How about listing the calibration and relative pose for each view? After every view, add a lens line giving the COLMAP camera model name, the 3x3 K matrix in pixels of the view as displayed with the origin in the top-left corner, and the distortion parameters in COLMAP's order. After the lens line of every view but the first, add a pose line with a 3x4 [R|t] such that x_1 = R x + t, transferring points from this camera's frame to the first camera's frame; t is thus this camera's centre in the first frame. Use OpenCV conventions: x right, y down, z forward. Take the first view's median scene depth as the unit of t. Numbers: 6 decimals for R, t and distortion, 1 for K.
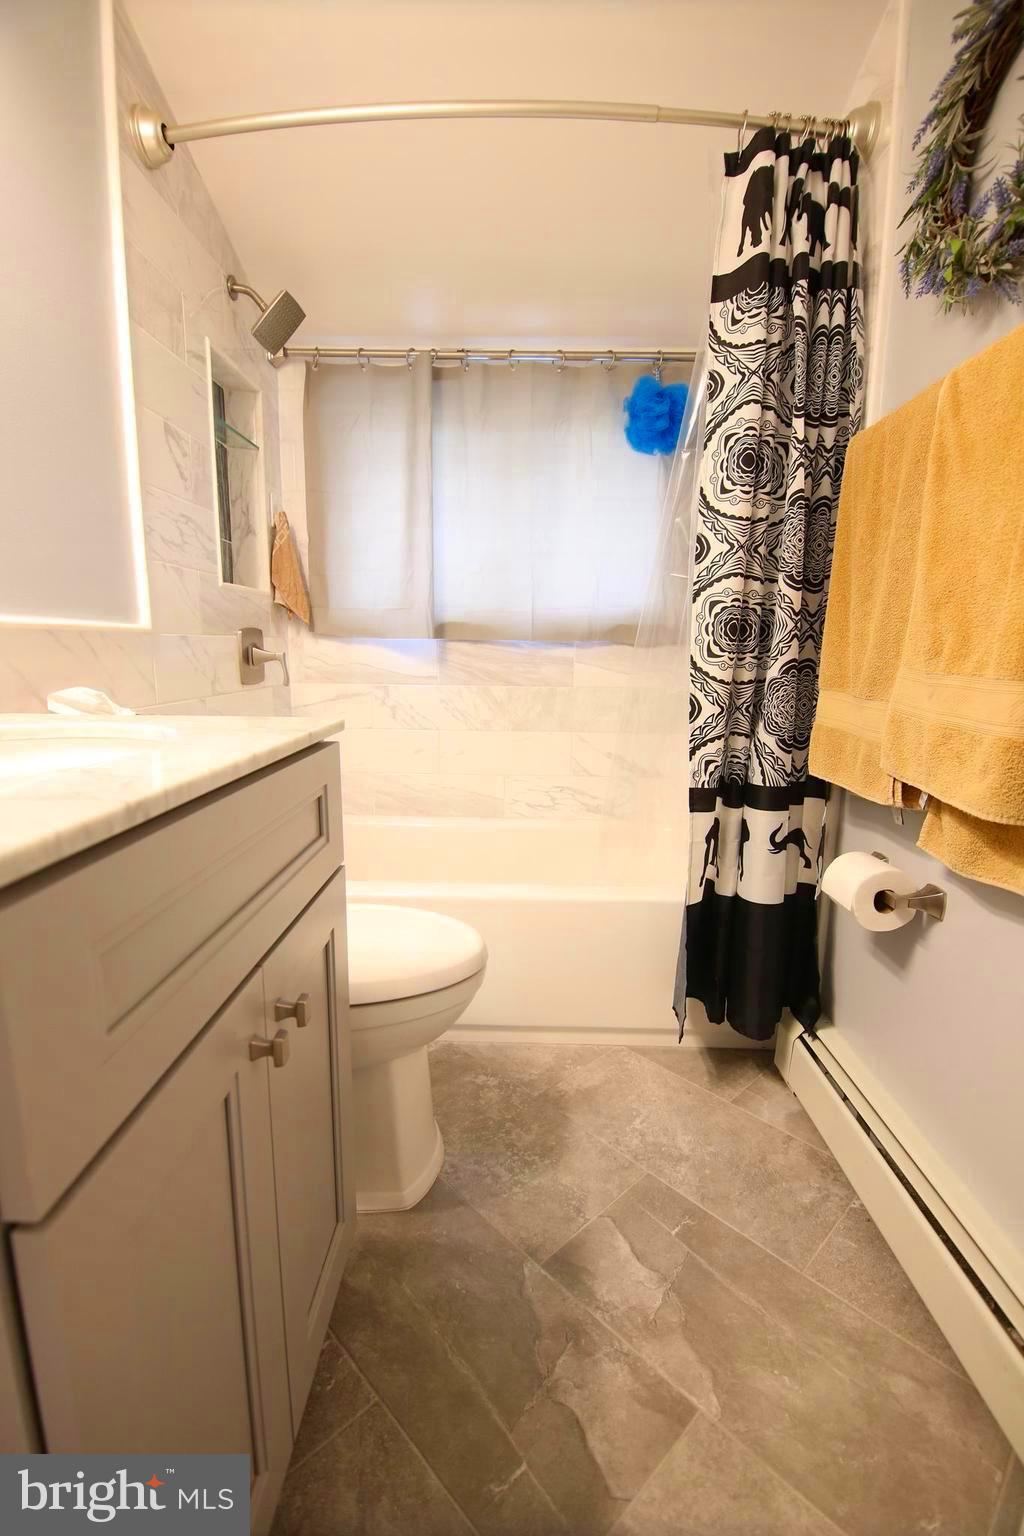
lens RADIAL K [[680.1, 0, 514.6], [0, 680.1, 764.4], [0, 0, 1]] dist [-0.018029, -0.001320]
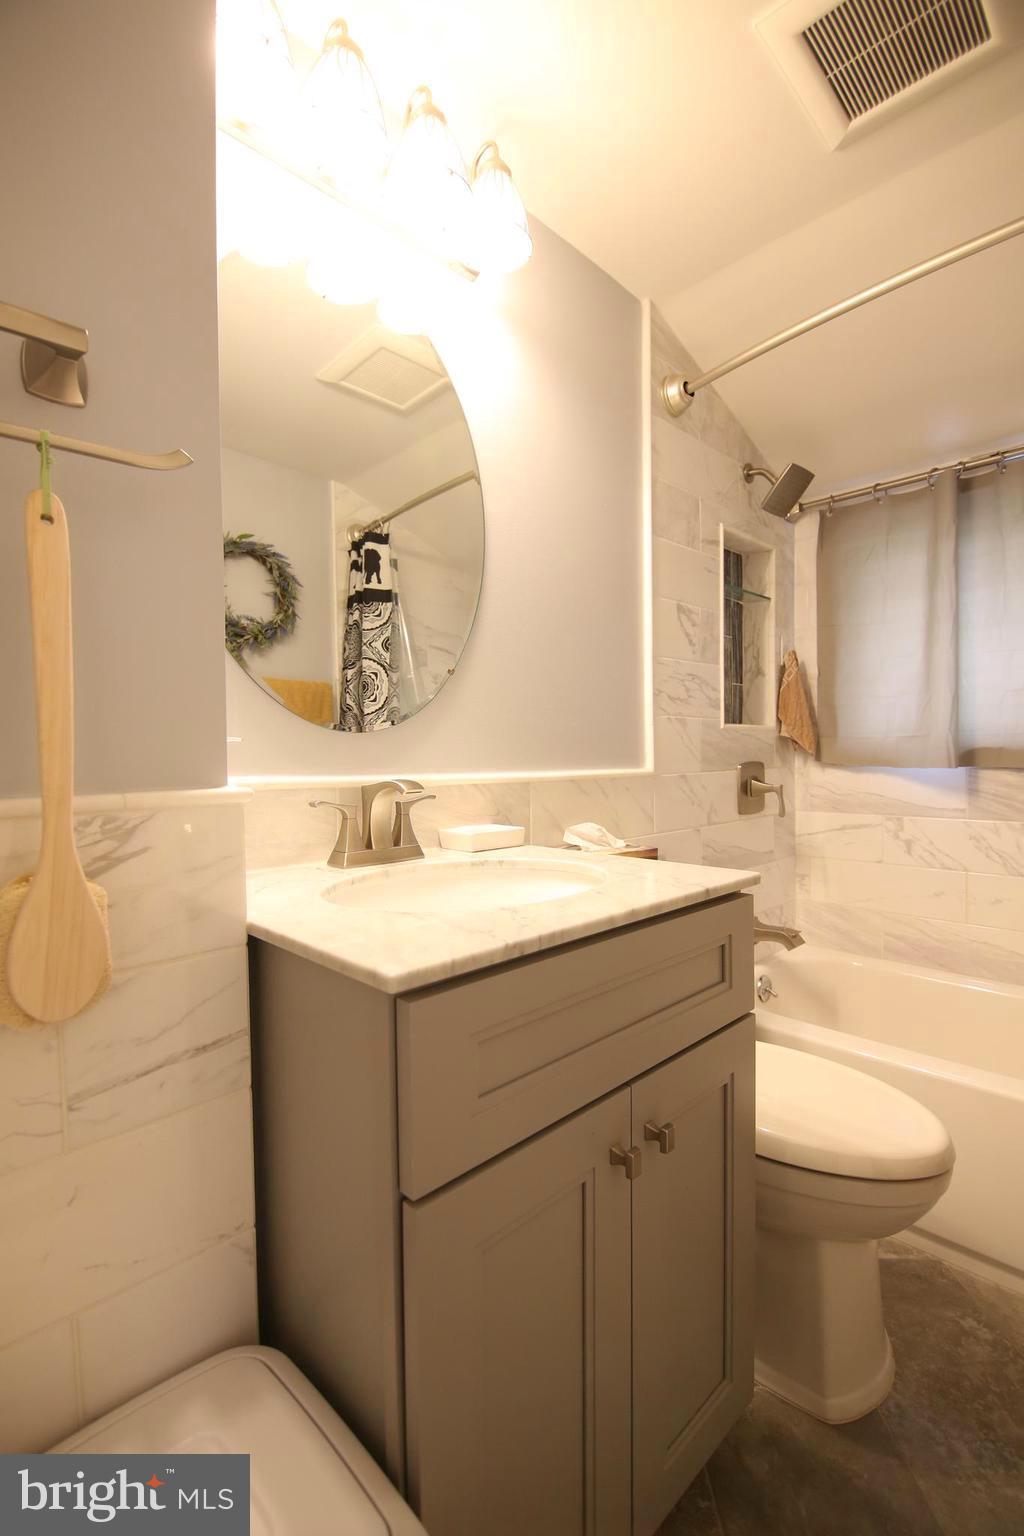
lens RADIAL K [[680.1, 0, 514.6], [0, 680.1, 764.4], [0, 0, 1]] dist [-0.018029, -0.001320]
pose [[0.711403, -0.010582, -0.702705, 0.108156], [-0.101049, 0.987957, -0.117177, -0.034274], [0.695482, 0.154367, 0.701766, -0.024599]]
